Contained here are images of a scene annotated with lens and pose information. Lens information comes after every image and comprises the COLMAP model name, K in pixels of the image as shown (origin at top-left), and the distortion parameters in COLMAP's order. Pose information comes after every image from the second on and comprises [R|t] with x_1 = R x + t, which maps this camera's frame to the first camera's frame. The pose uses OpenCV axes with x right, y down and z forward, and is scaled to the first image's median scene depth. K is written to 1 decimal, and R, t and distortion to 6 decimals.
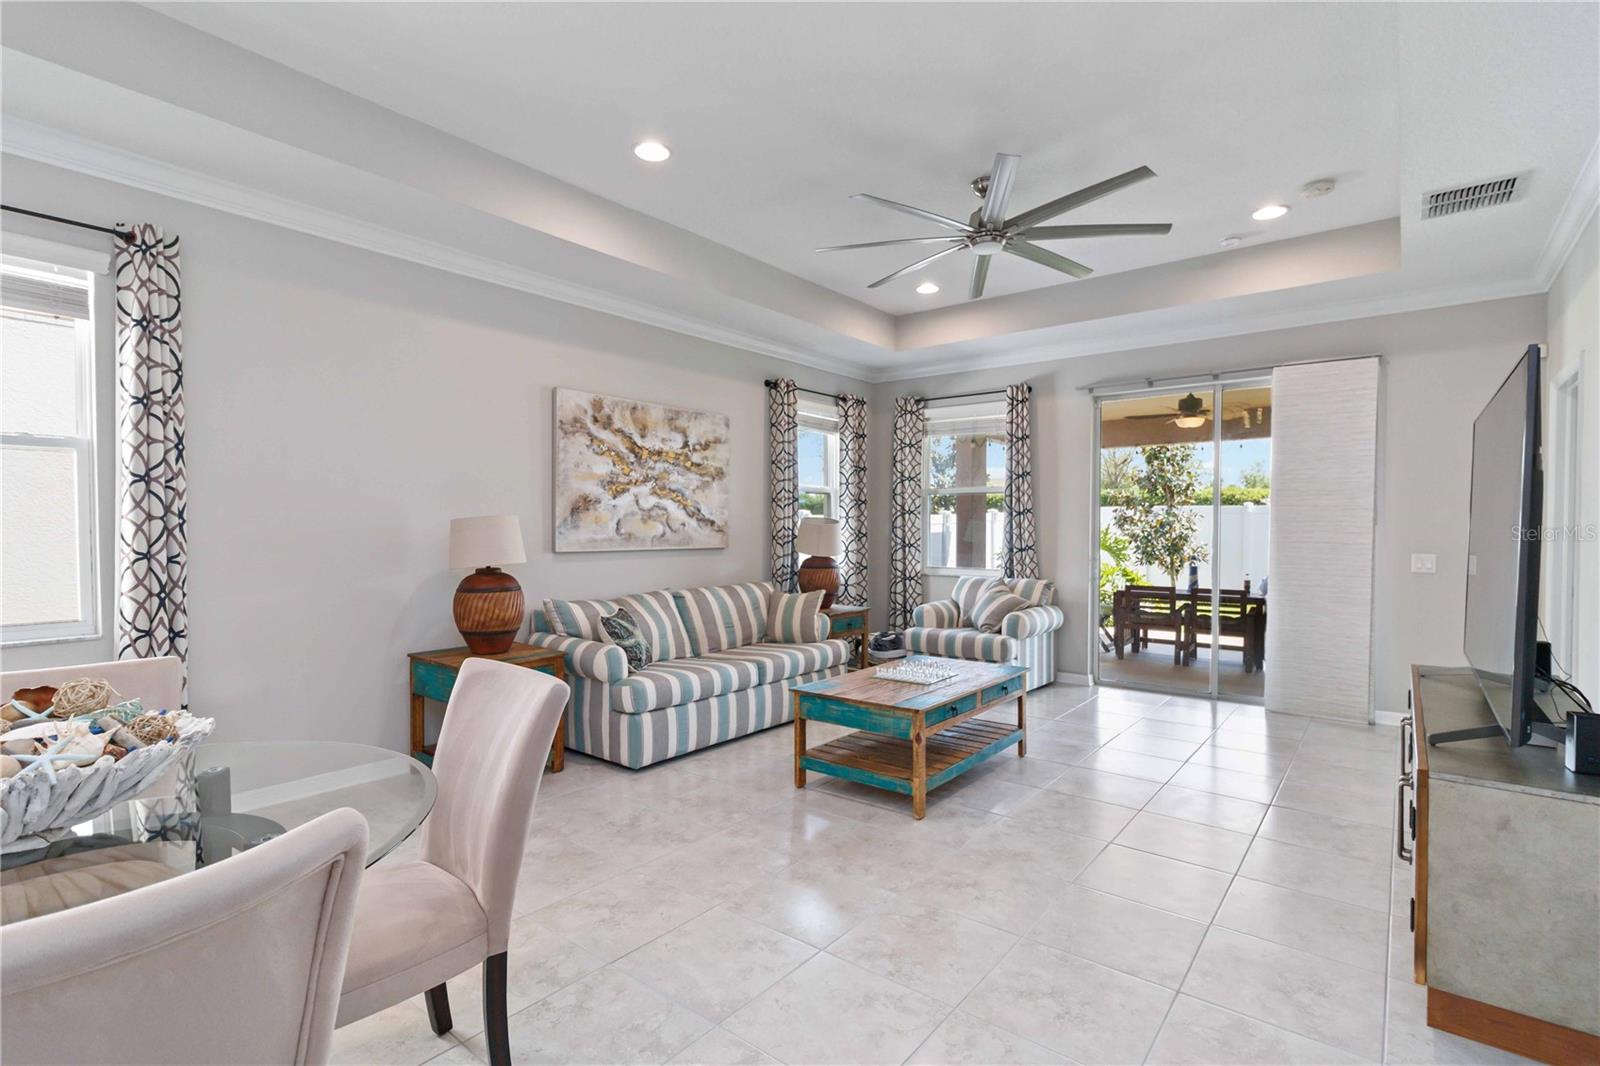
lens RADIAL K [[759.2, 0, 802.0], [0, 759.2, 529.0], [0, 0, 1]] dist [0.002653, 0.000880]
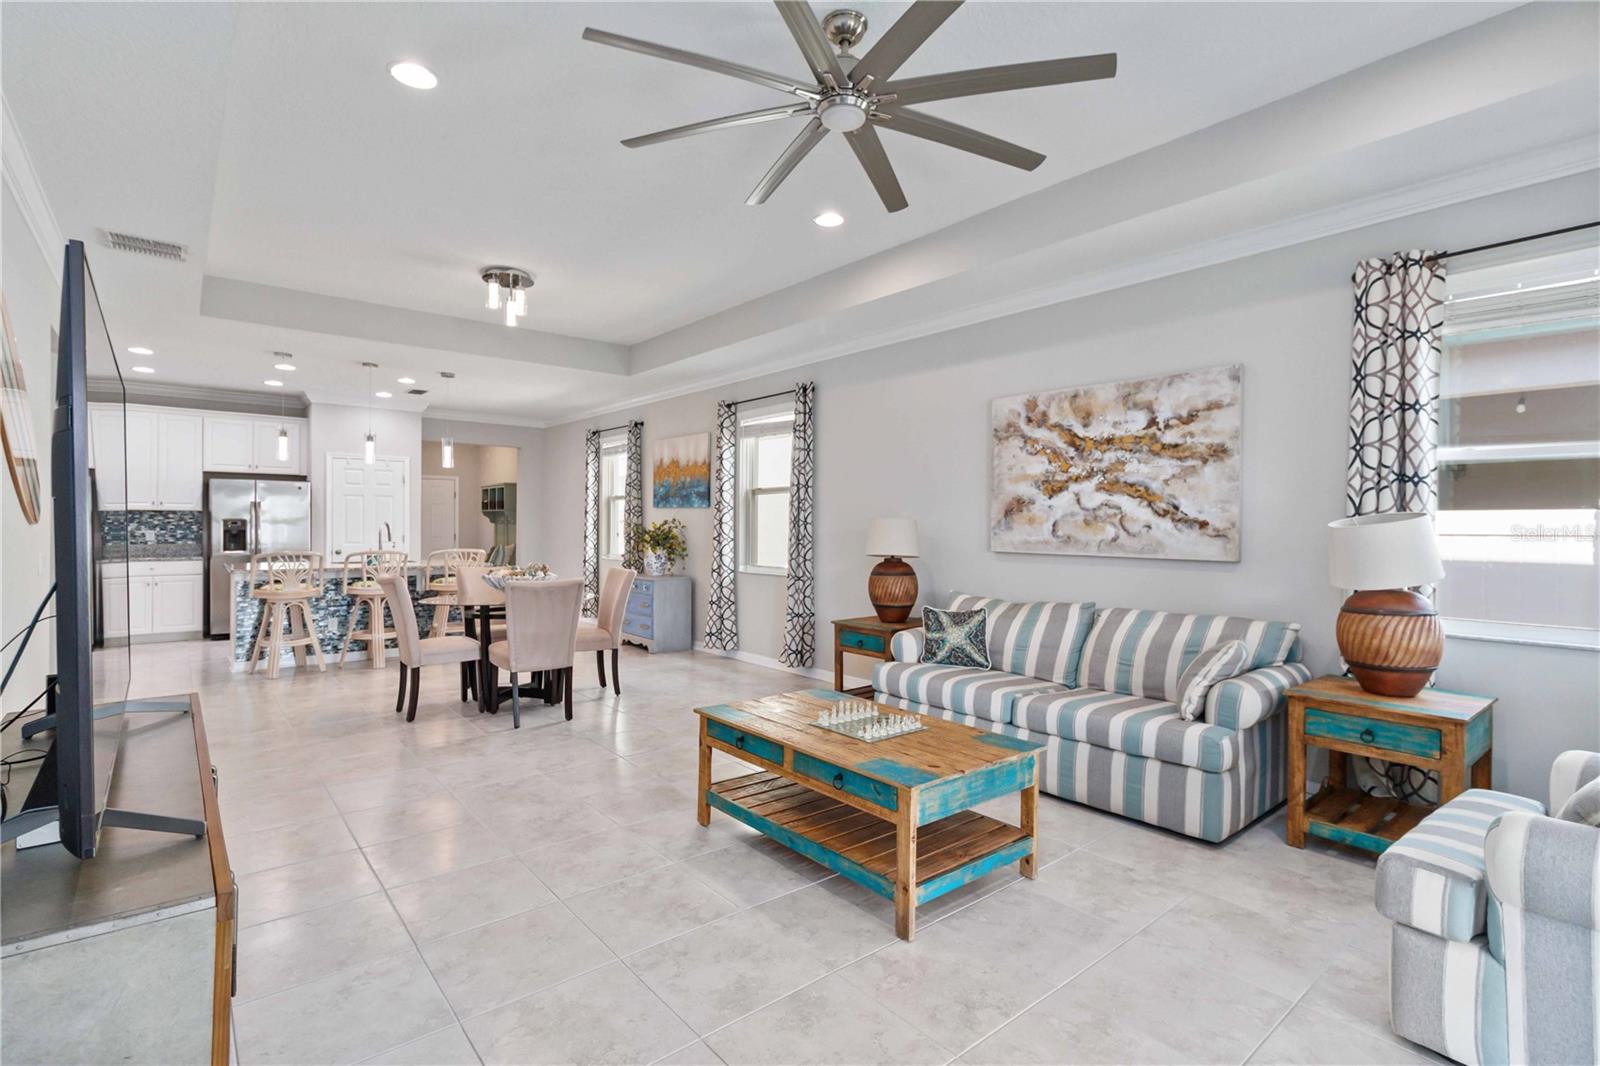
lens RADIAL K [[756.7, 0, 800.1], [0, 756.7, 517.3], [0, 0, 1]] dist [0.010194, 0.000442]
pose [[-0.202740, -0.013491, -0.979140, 0.746773], [-0.012924, 0.999855, -0.011100, -0.002426], [0.979147, 0.010404, -0.202885, 0.902377]]
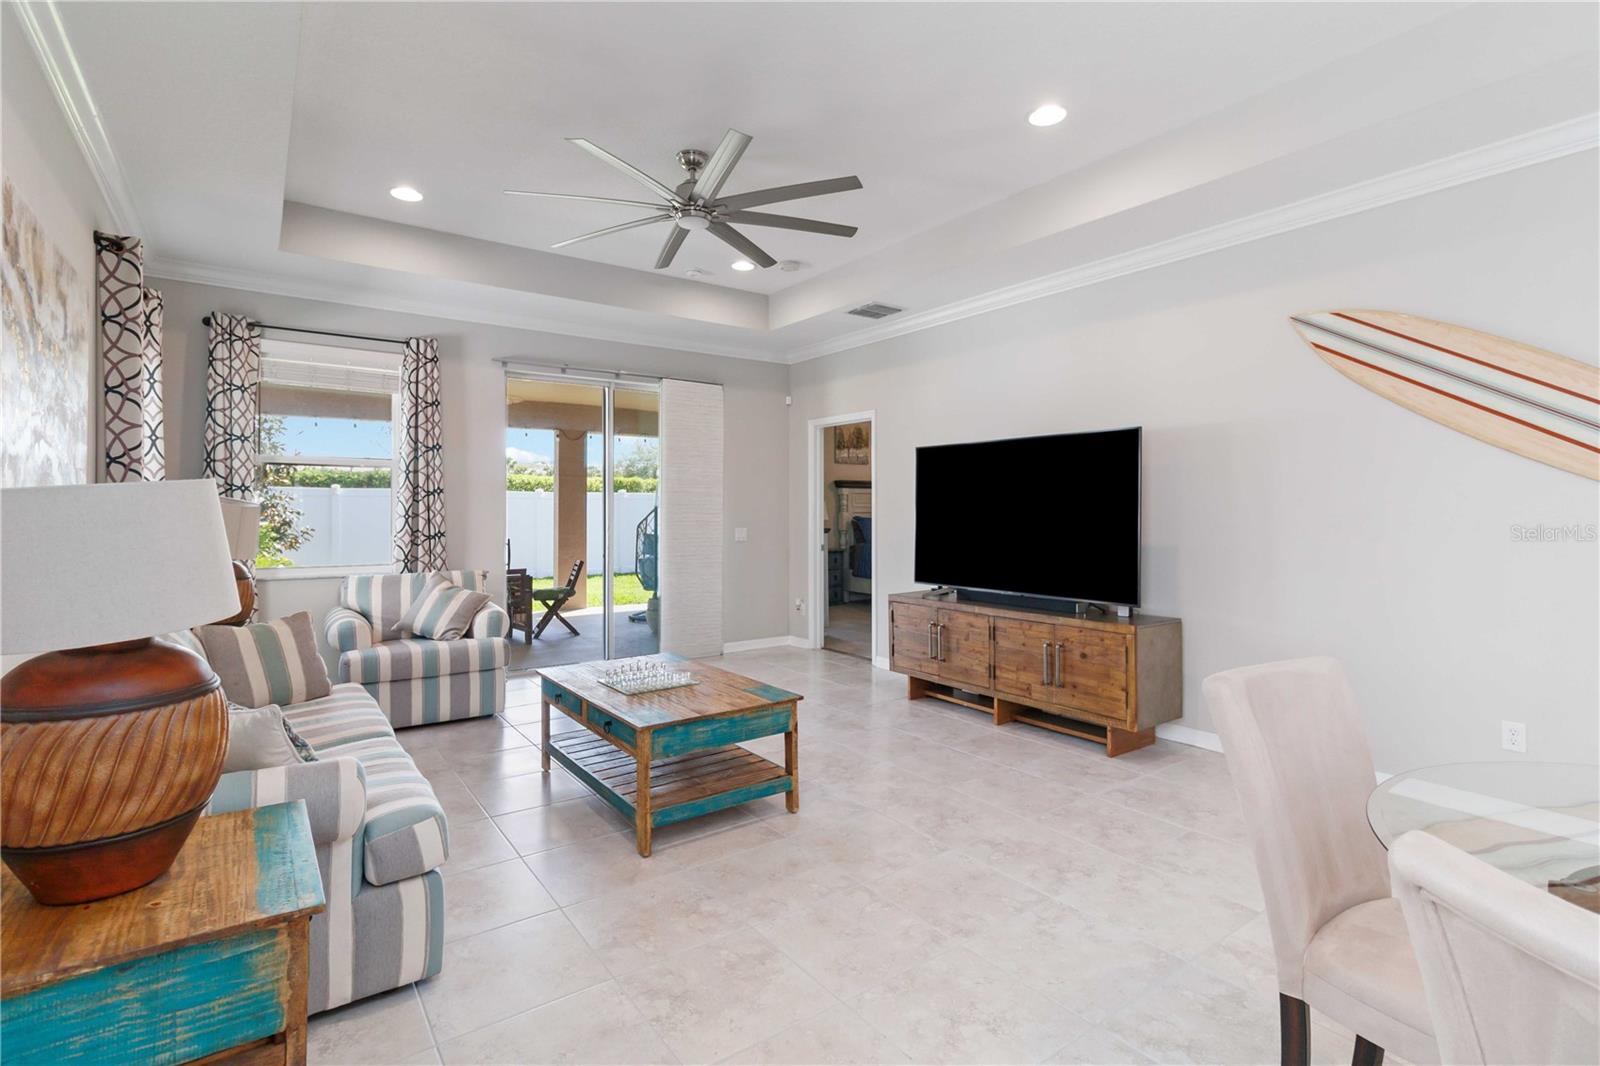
lens RADIAL K [[765.5, 0, 806.4], [0, 765.5, 482.3], [0, 0, 1]] dist [0.002705, 0.000227]
pose [[0.266038, 0.032596, 0.963411, -0.540826], [0.005861, 0.999355, -0.035431, -0.000712], [-0.963945, 0.015073, 0.265676, 0.493441]]
